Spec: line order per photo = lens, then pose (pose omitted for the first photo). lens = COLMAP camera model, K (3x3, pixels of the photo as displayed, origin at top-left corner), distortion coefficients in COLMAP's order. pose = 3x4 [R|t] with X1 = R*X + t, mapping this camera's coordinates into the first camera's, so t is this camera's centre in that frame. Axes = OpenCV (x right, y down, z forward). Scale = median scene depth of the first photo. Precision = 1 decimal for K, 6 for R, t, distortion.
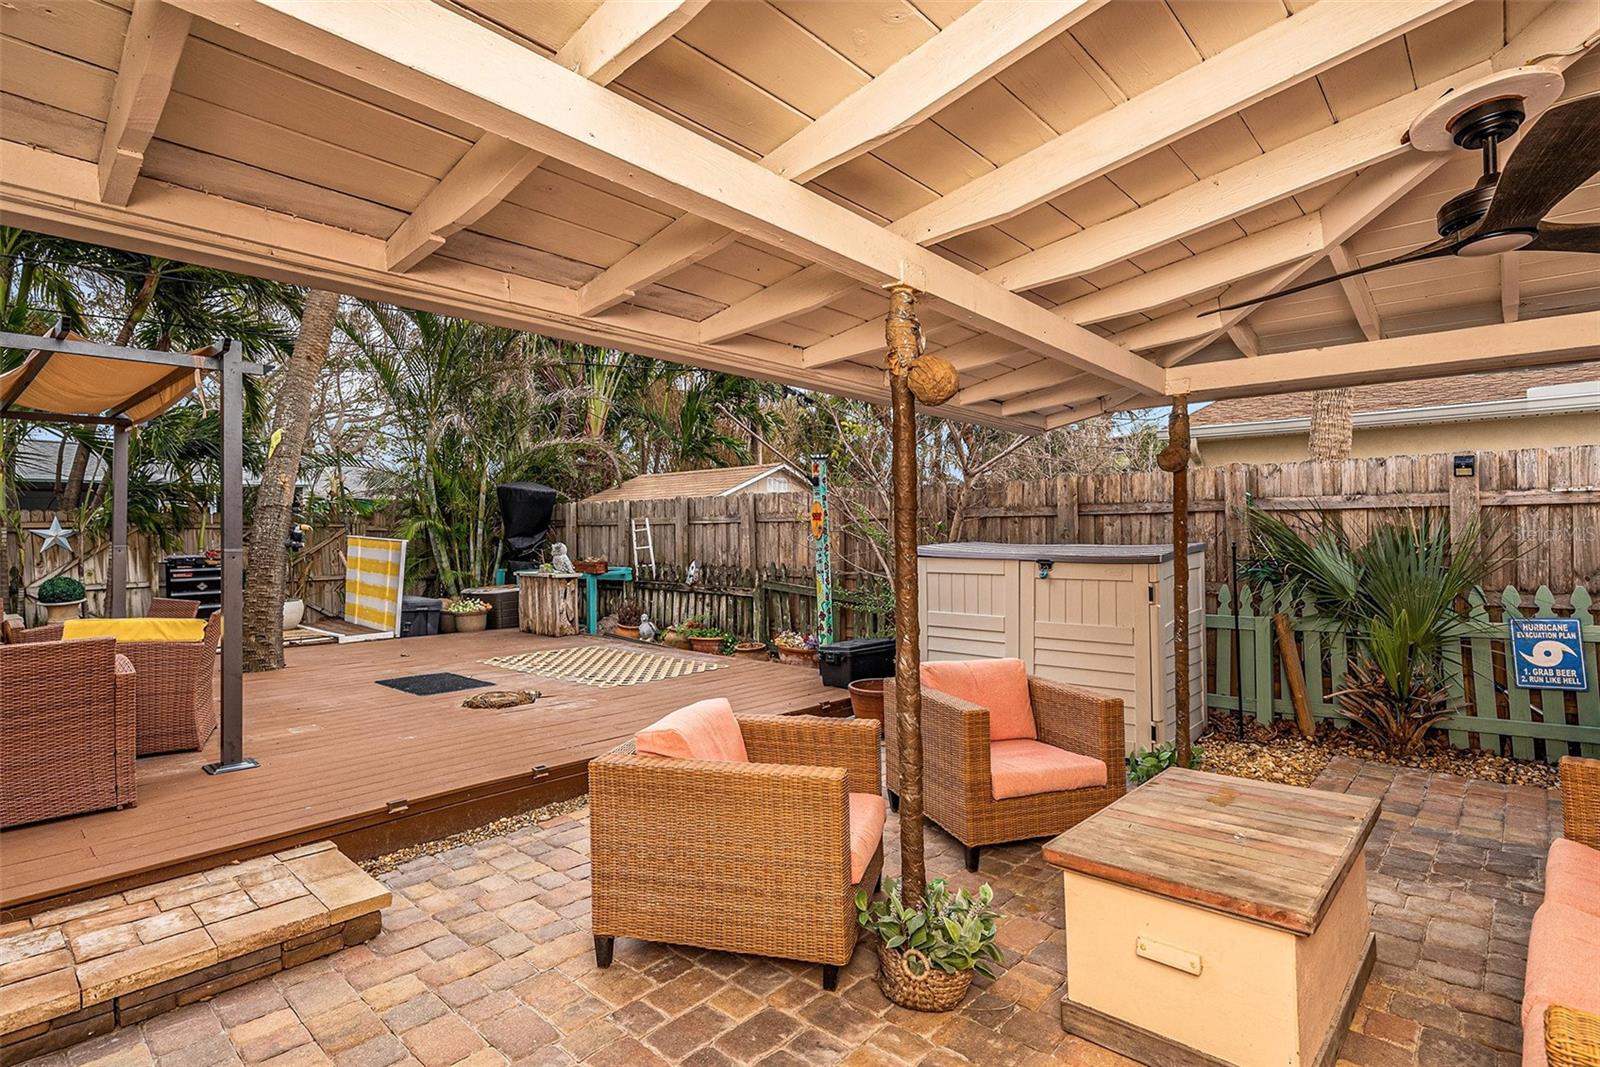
lens RADIAL K [[790.1, 0, 807.2], [0, 790.1, 527.6], [0, 0, 1]] dist [0.001053, 0.000826]
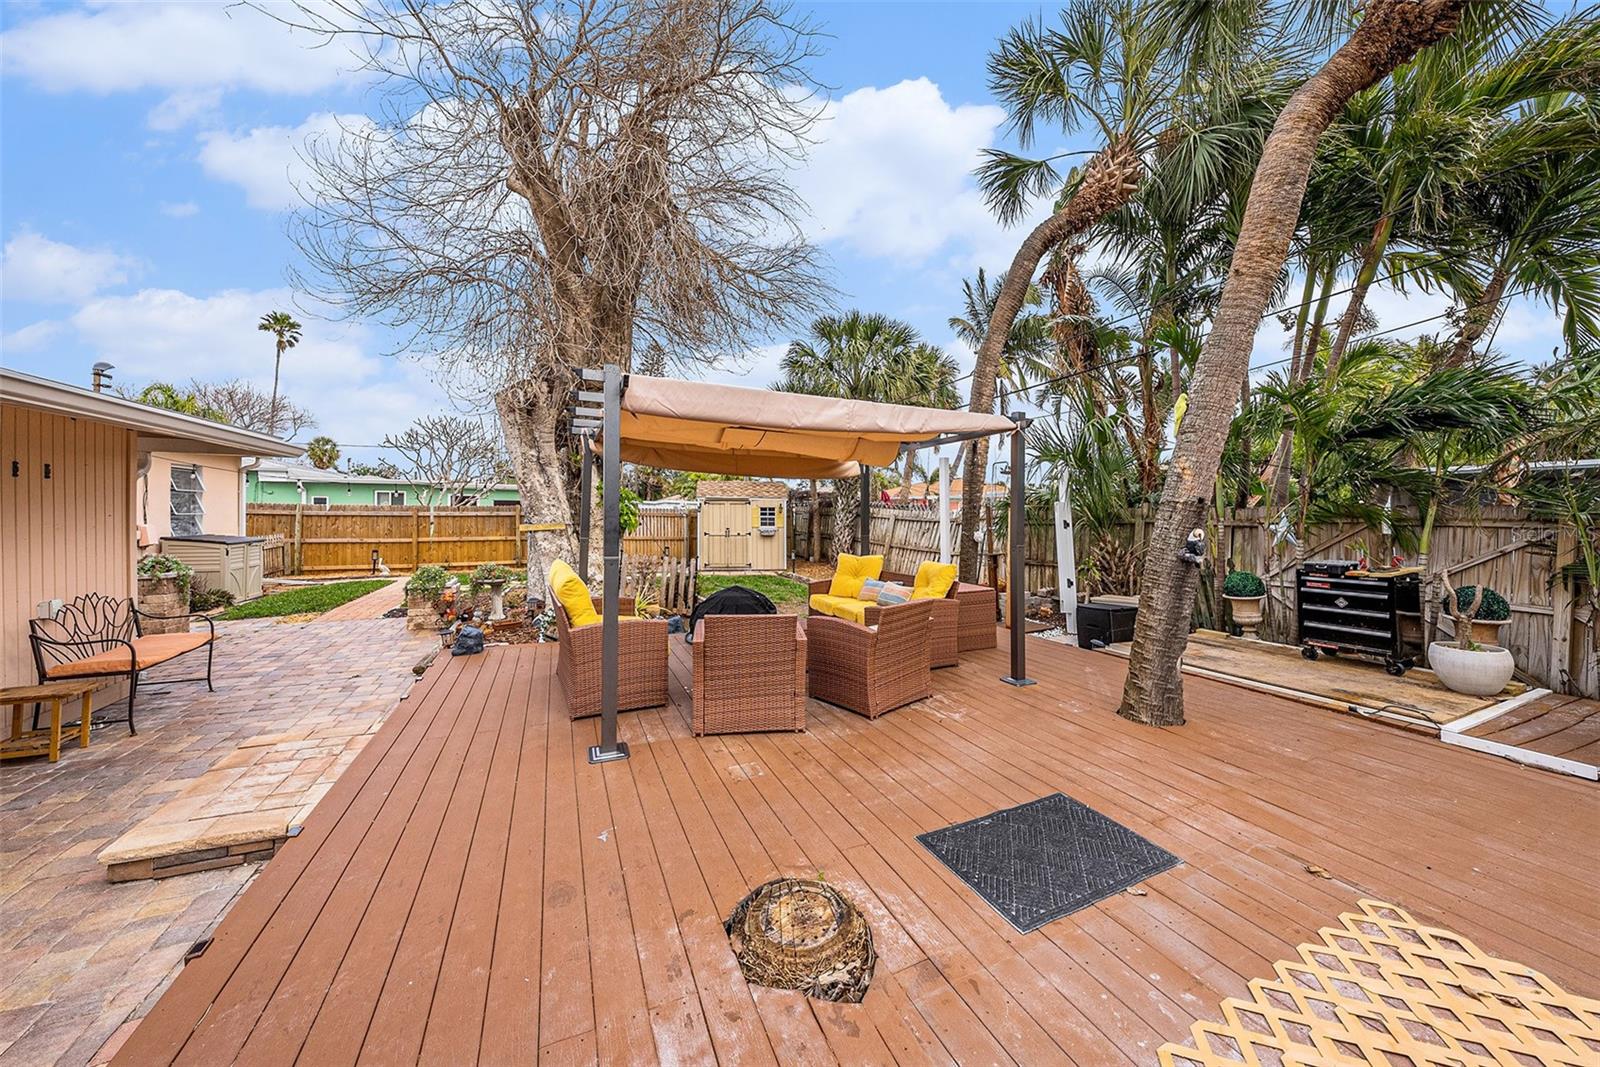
lens RADIAL K [[553.1, 0, 808.7], [0, 553.1, 523.3], [0, 0, 1]] dist [-0.004655, 0.000521]
pose [[-0.392374, 0.020435, -0.919579, -0.210597], [0.003337, 0.999778, 0.020793, -0.057120], [0.919800, 0.005090, -0.392355, 2.490527]]
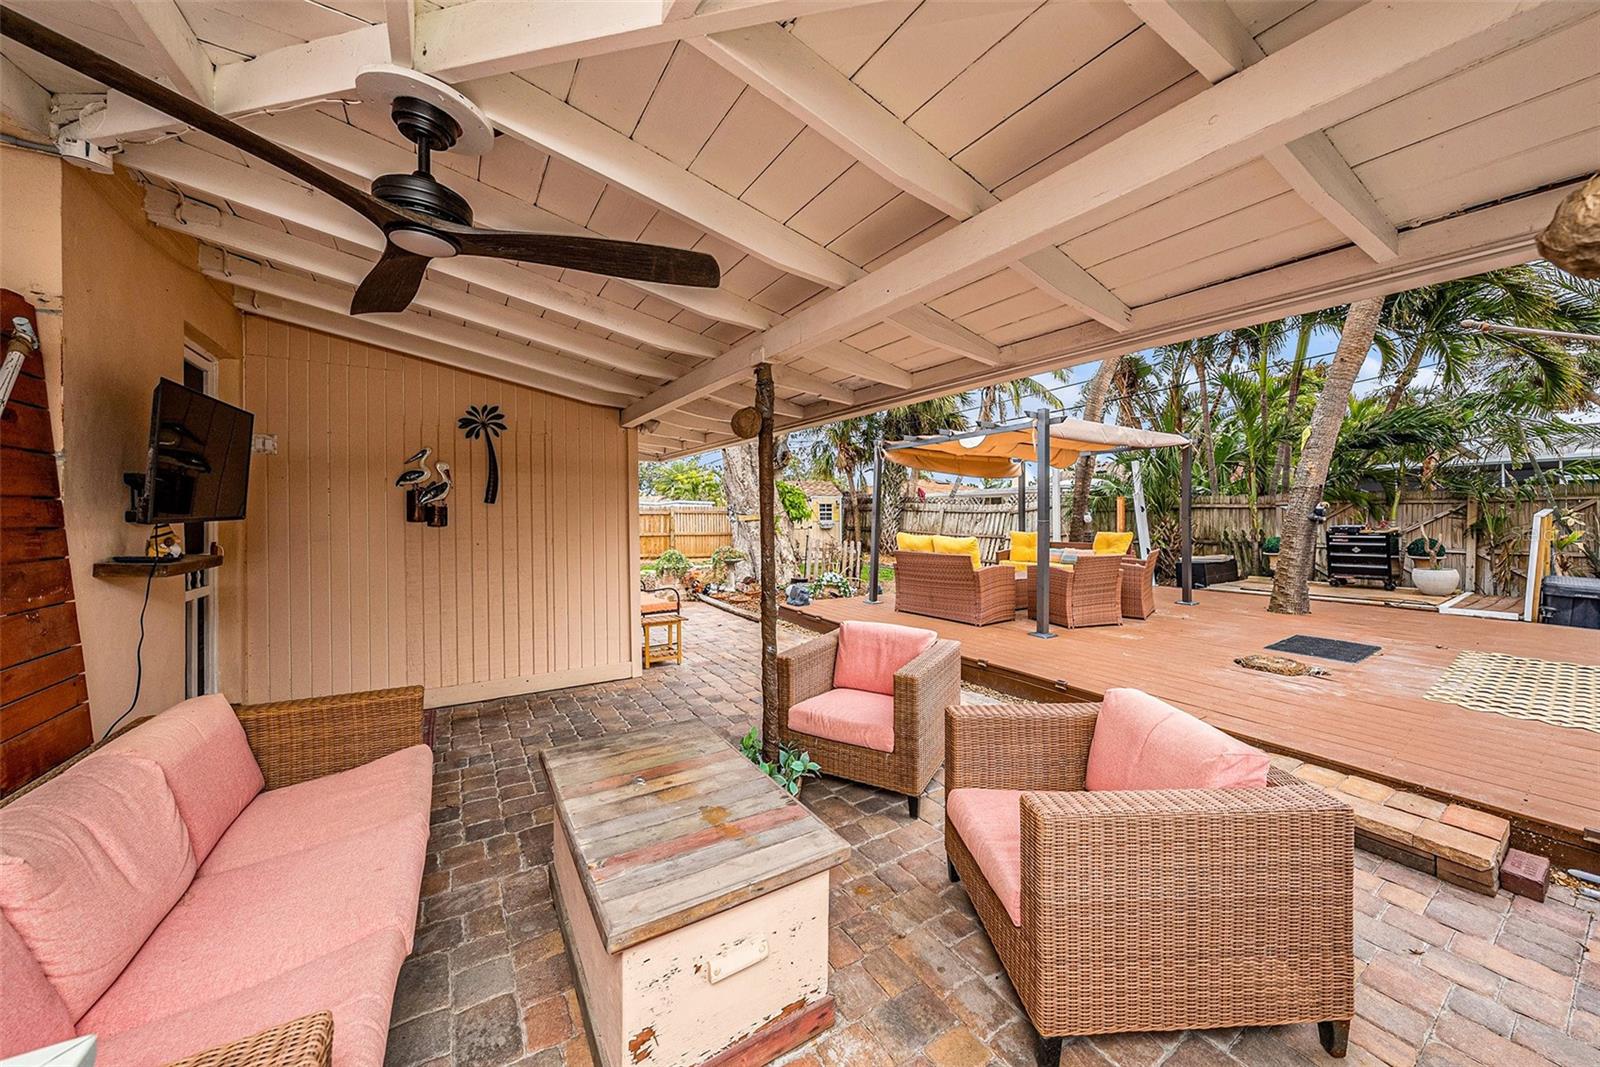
lens RADIAL K [[553.1, 0, 802.8], [0, 553.1, 523.8], [0, 0, 1]] dist [-0.004655, 0.000521]
pose [[-0.262610, 0.024134, -0.964600, 1.109412], [0.017119, 0.999646, 0.020350, -0.003768], [0.964750, -0.011169, -0.262930, 1.273271]]
